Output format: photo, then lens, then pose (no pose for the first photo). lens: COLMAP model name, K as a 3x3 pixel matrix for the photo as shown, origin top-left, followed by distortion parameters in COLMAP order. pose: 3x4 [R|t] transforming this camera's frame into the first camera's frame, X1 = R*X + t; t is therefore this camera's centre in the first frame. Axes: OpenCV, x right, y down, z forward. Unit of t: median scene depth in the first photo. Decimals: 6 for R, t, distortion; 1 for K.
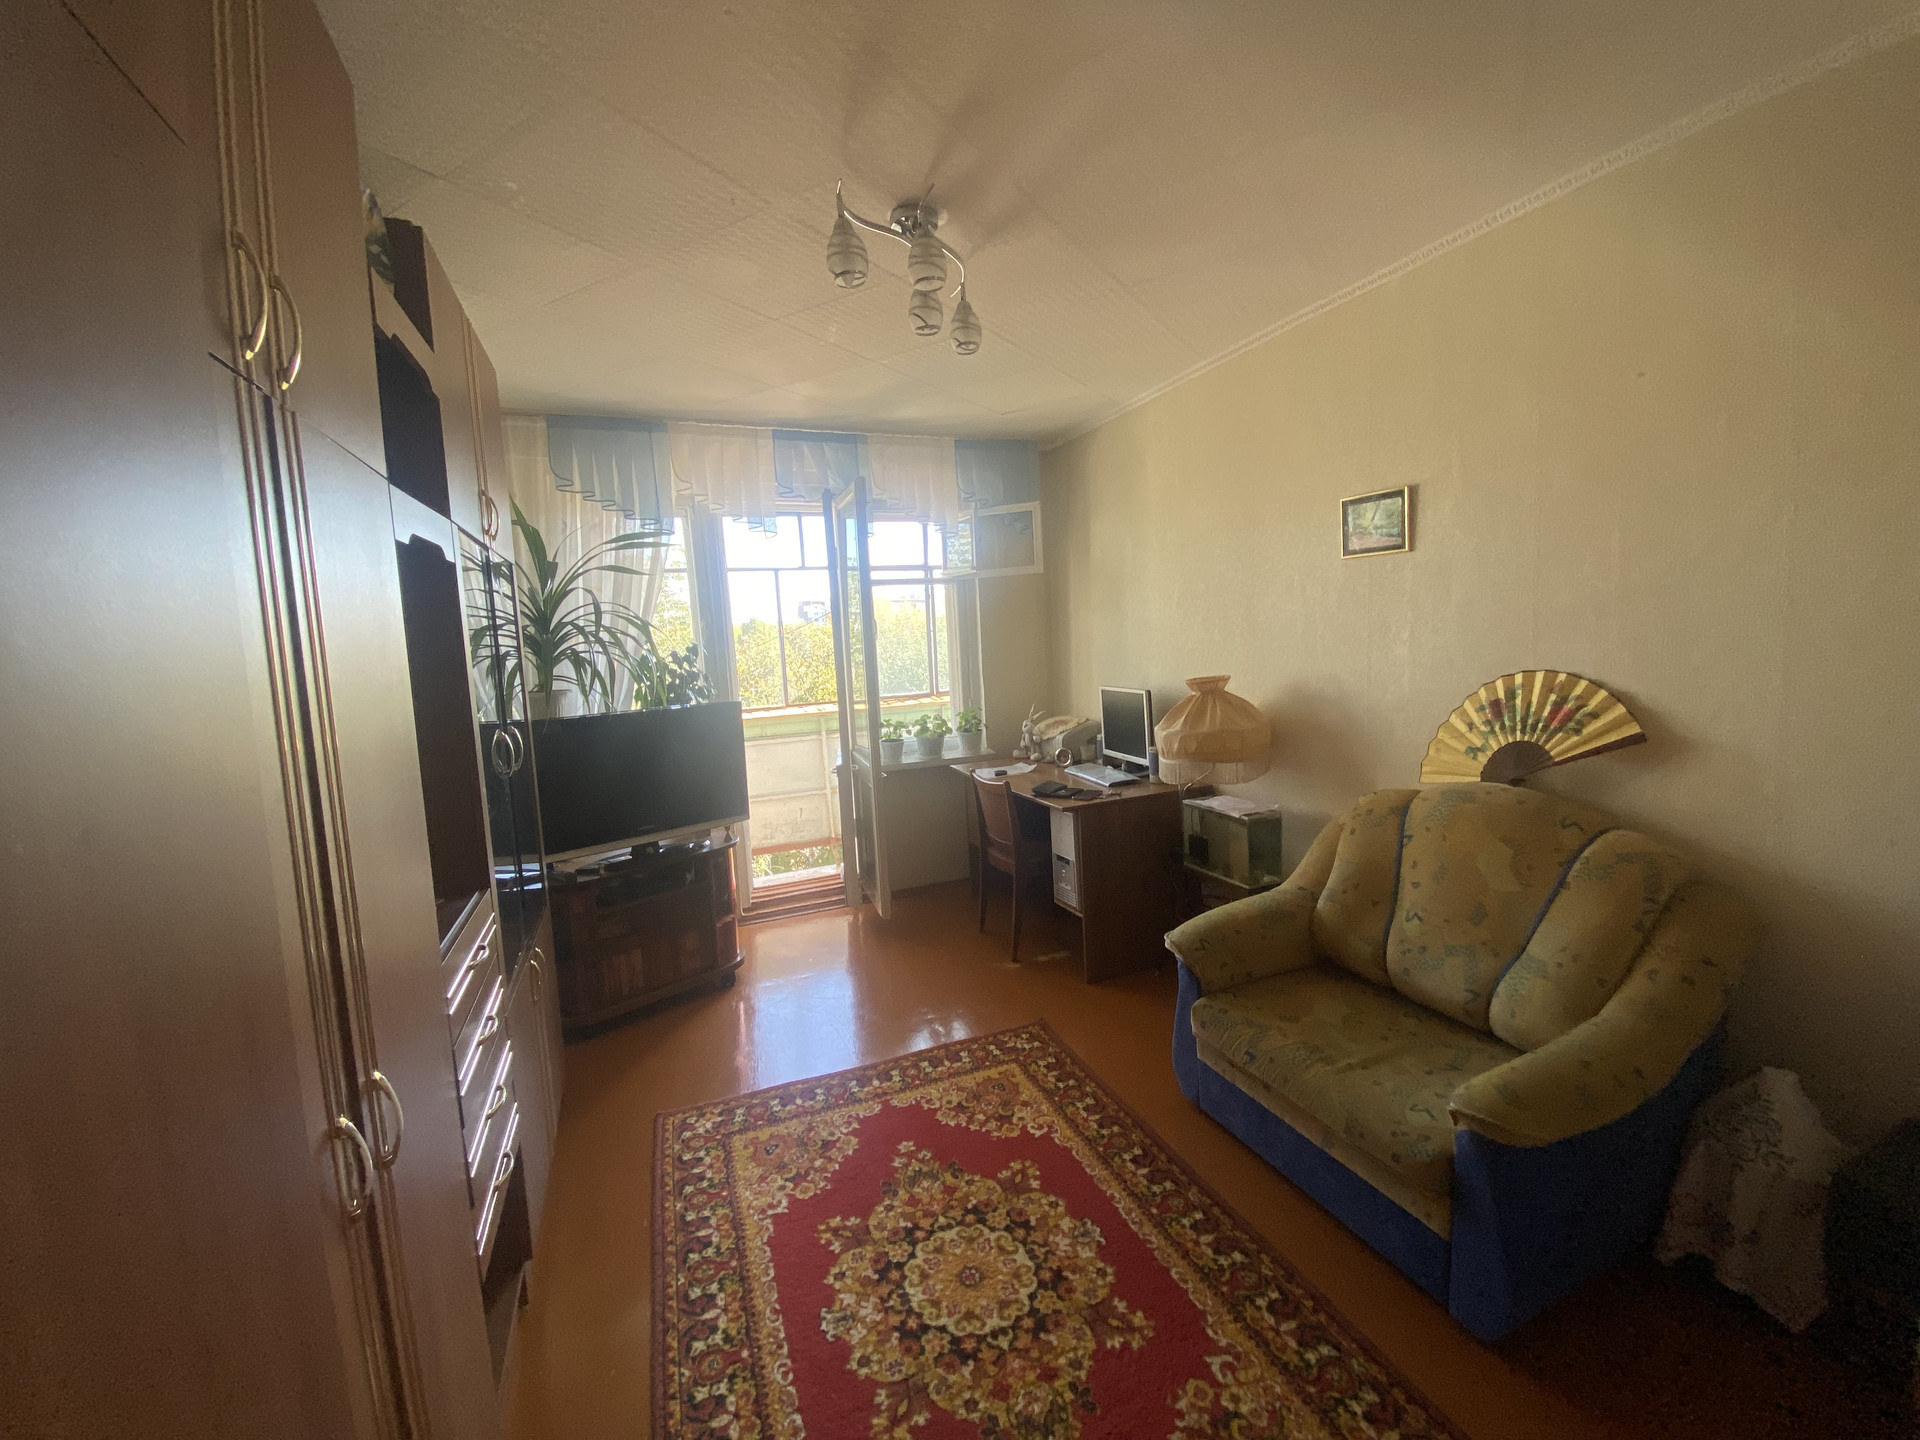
lens RADIAL K [[775.5, 0, 960.0], [0, 775.5, 720.0], [0, 0, 1]] dist [0.024865, -0.020307]
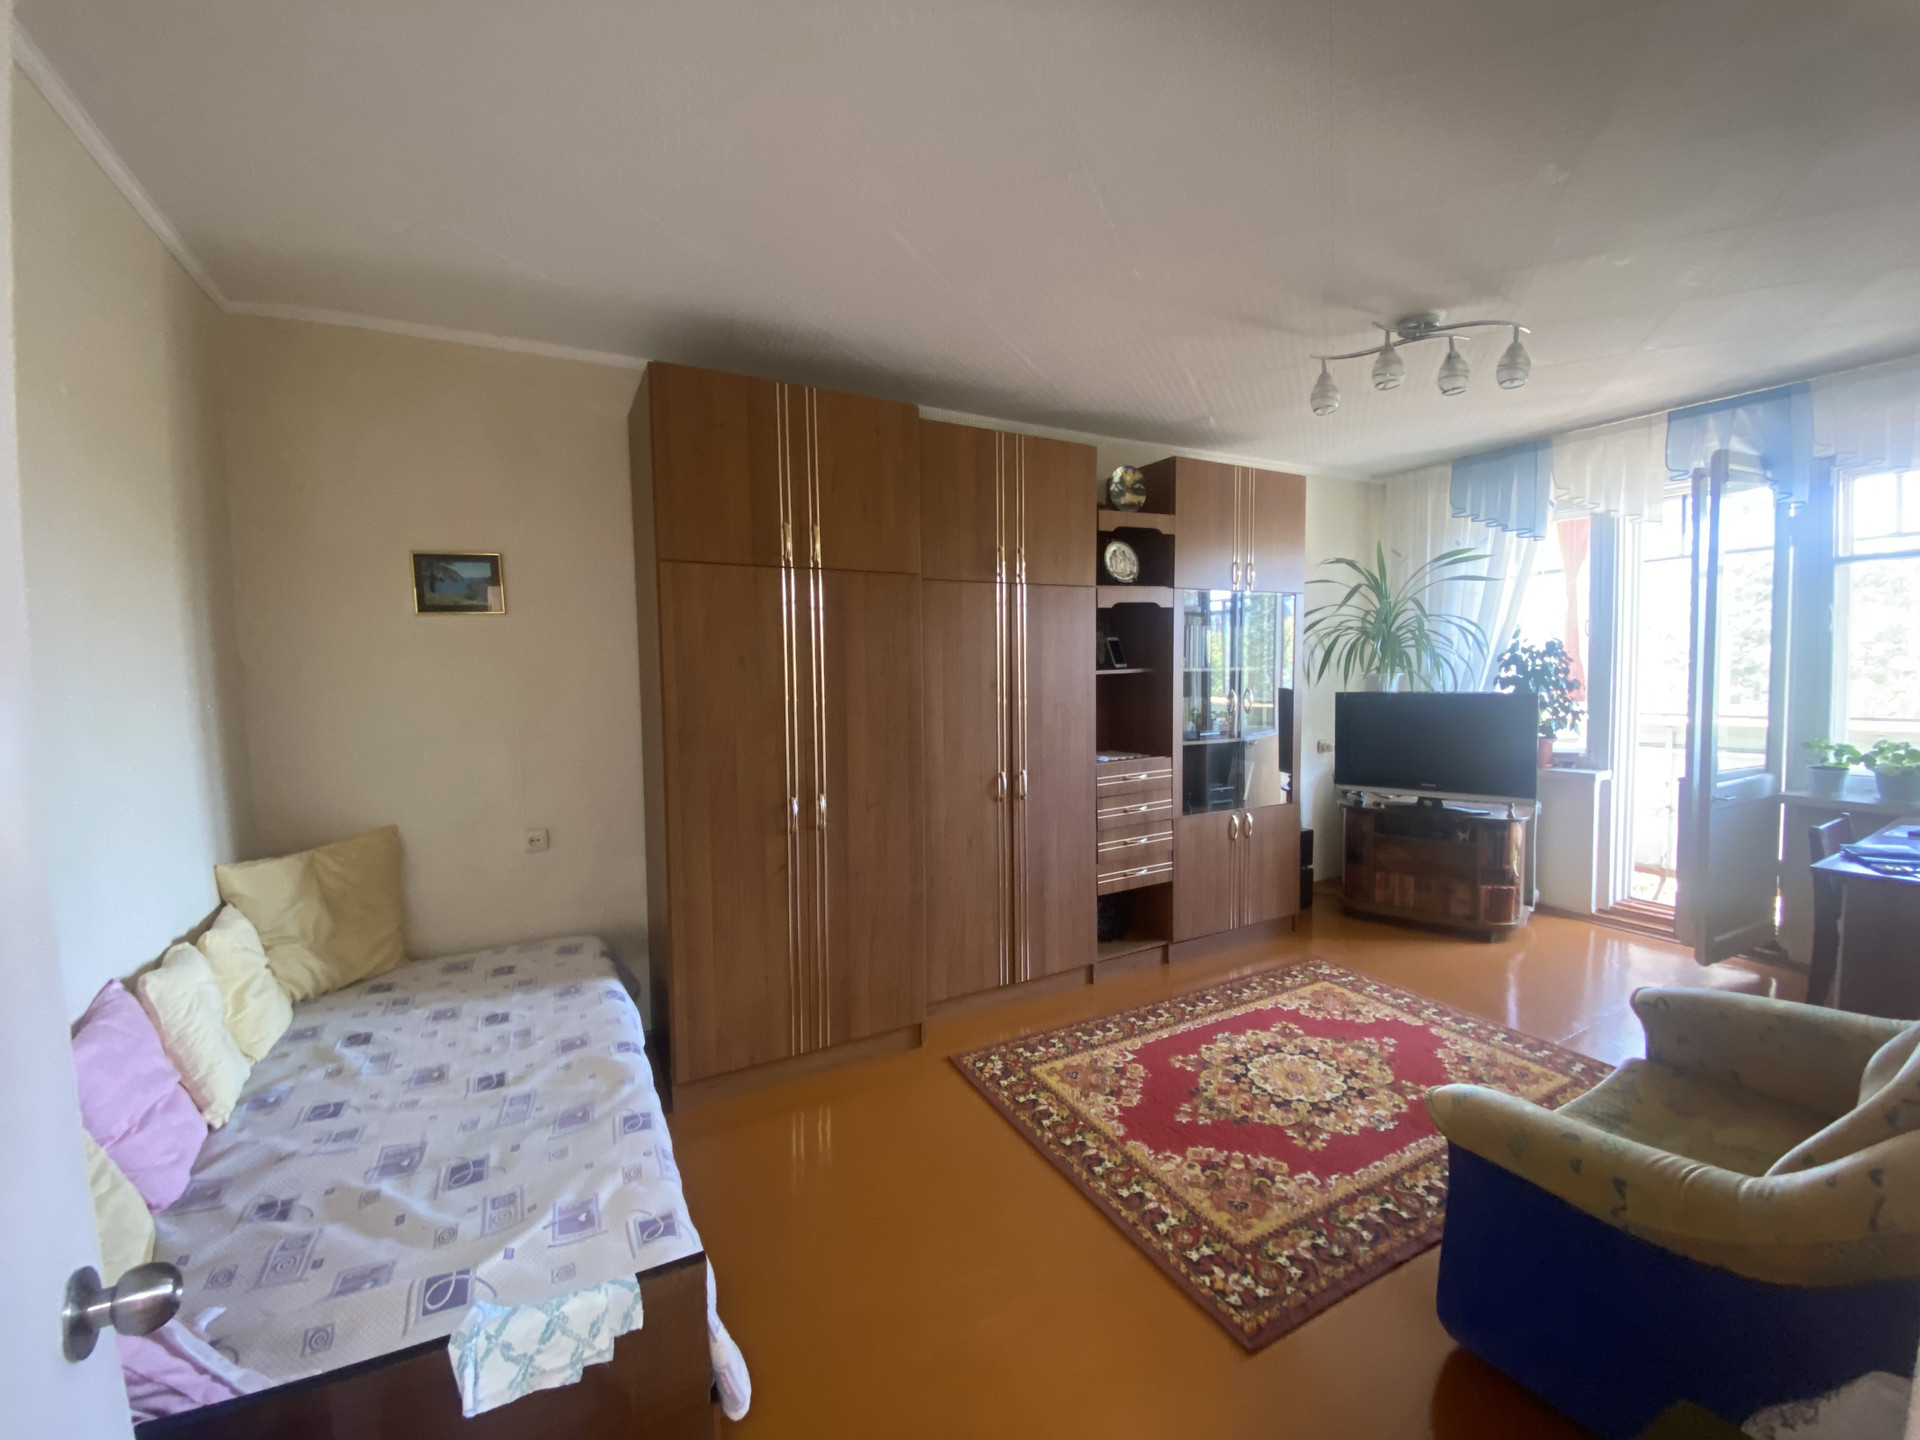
lens RADIAL K [[784.0, 0, 960.0], [0, 784.0, 720.0], [0, 0, 1]] dist [-0.013500, -0.021031]
pose [[0.108574, 0.109581, -0.988030, 1.270303], [-0.091640, 0.990777, 0.099816, -0.036755], [0.989855, 0.079706, 0.117615, 0.148204]]
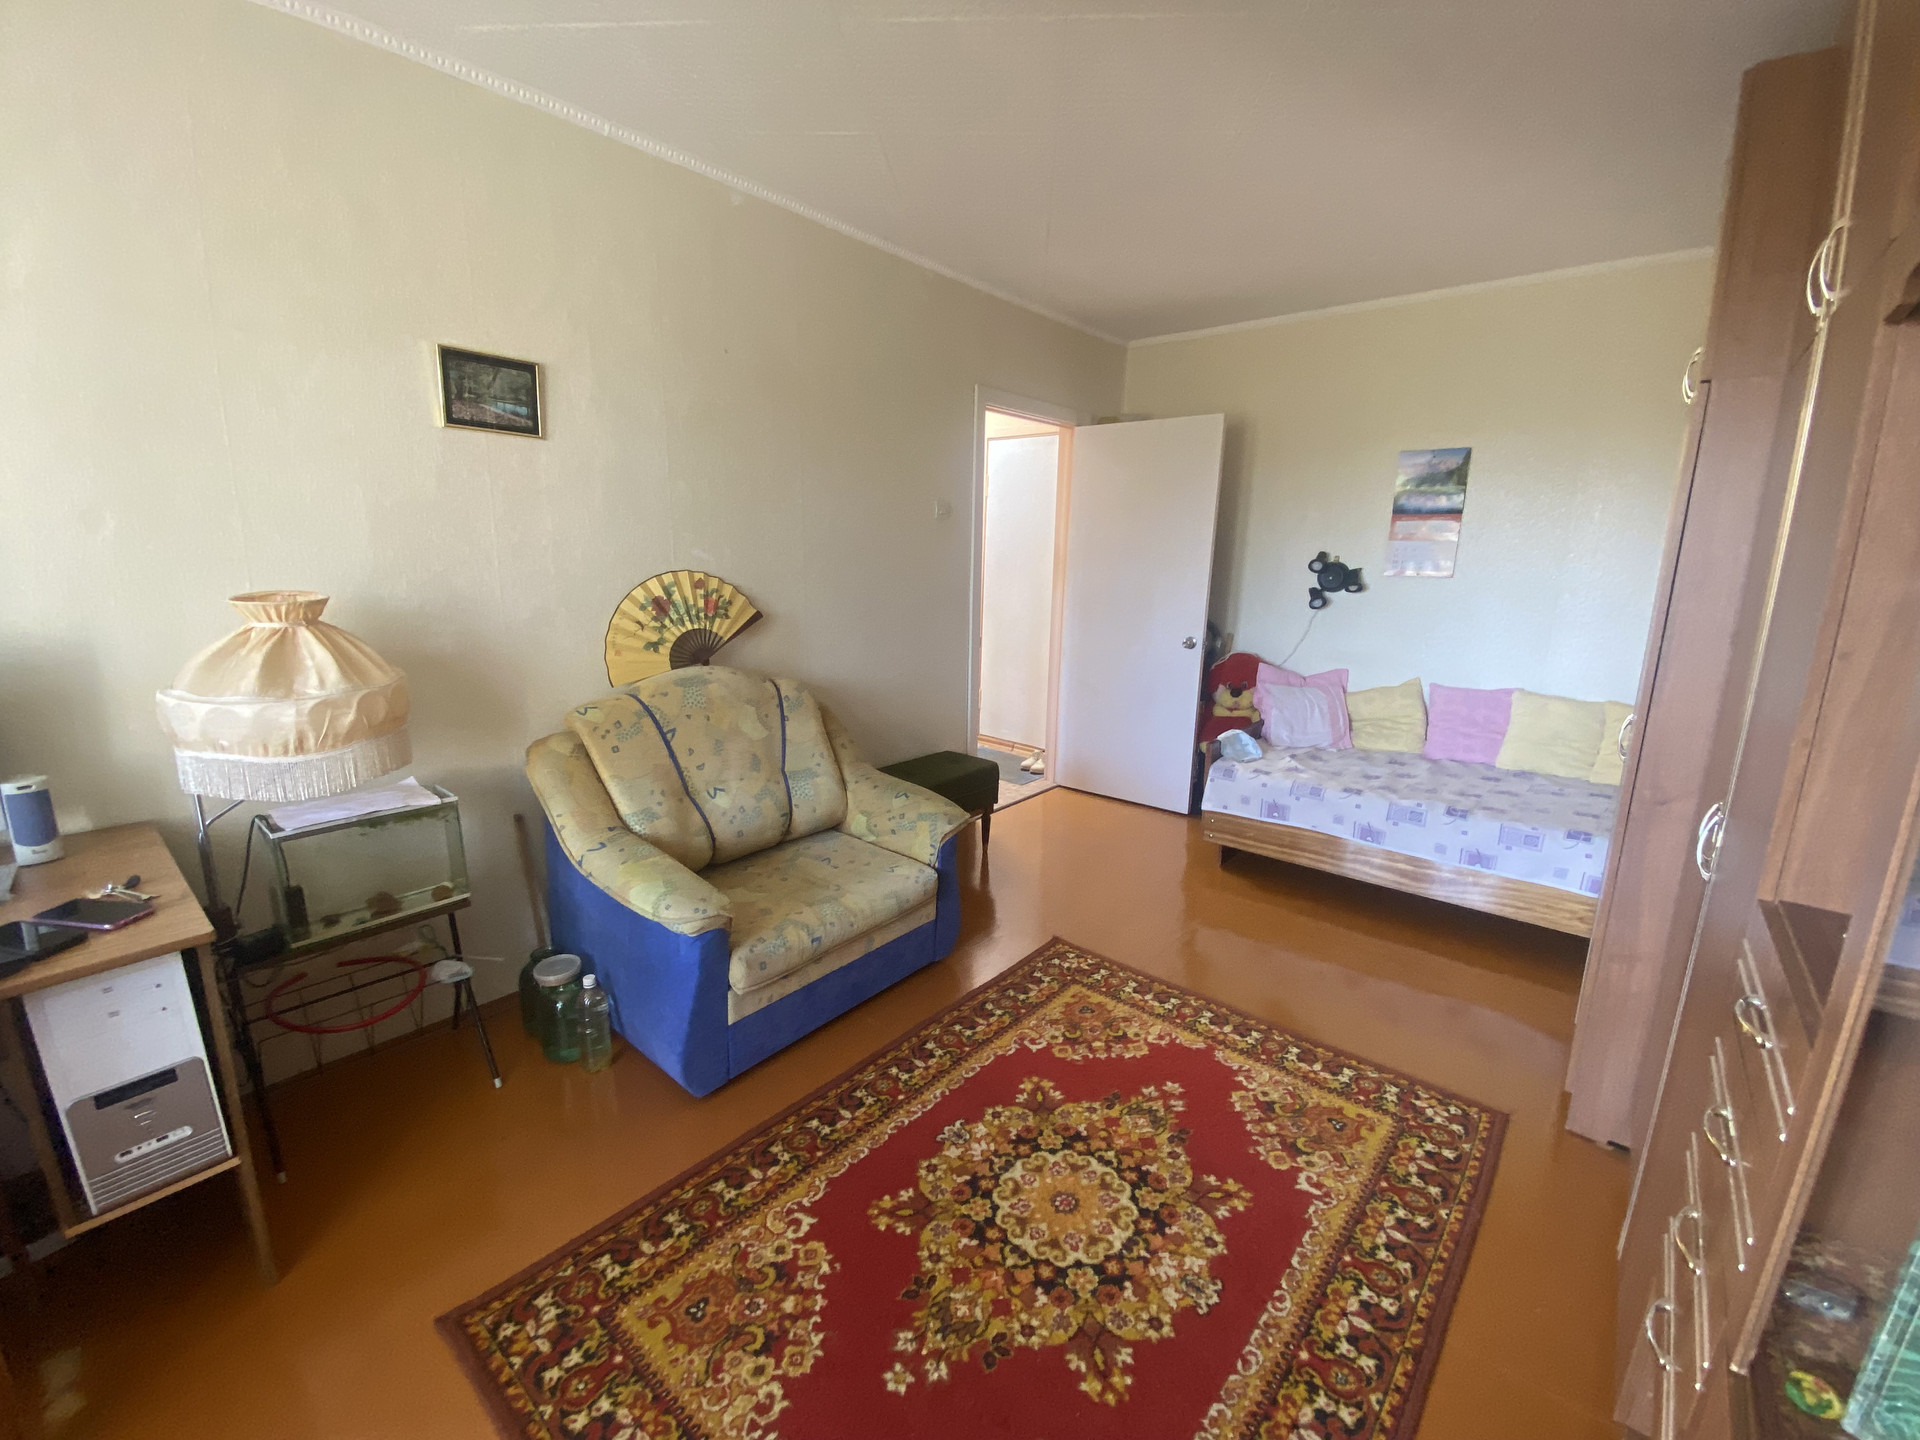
lens RADIAL K [[775.5, 0, 960.0], [0, 775.5, 720.0], [0, 0, 1]] dist [0.024865, -0.020307]
pose [[-0.455061, -0.159306, 0.876094, -0.645310], [0.097728, 0.968988, 0.226960, -0.081497], [-0.885081, 0.188900, -0.425380, 1.361491]]
